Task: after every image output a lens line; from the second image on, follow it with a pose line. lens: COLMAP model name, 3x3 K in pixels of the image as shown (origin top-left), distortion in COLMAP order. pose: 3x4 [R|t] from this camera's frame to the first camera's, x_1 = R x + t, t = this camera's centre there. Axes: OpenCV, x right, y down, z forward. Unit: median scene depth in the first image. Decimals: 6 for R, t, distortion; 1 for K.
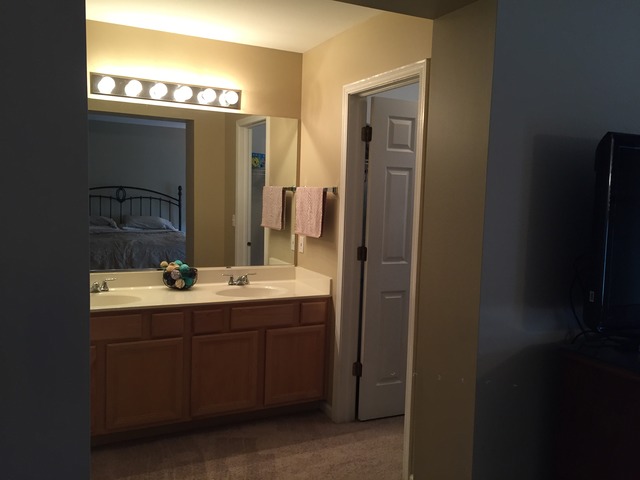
lens RADIAL K [[549.3, 0, 321.8], [0, 549.3, 238.4], [0, 0, 1]] dist [0.041407, -0.008536]
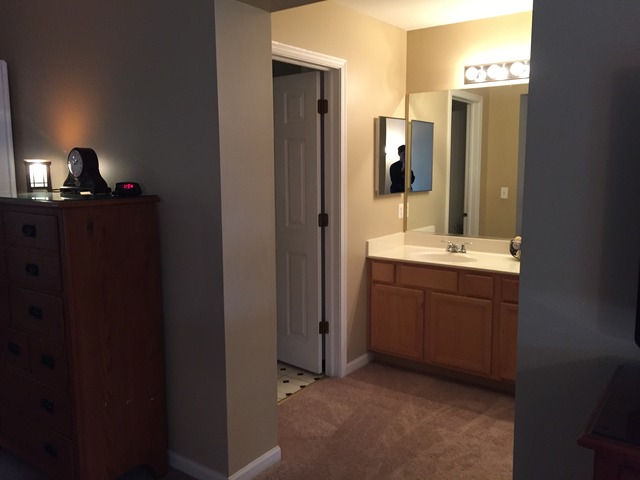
lens RADIAL K [[549.3, 0, 321.8], [0, 549.3, 238.4], [0, 0, 1]] dist [0.041407, -0.008536]
pose [[0.464386, 0.090957, -0.880950, 0.596129], [-0.047443, 0.995839, 0.077810, -0.013856], [0.884361, 0.005662, 0.466769, 0.216643]]
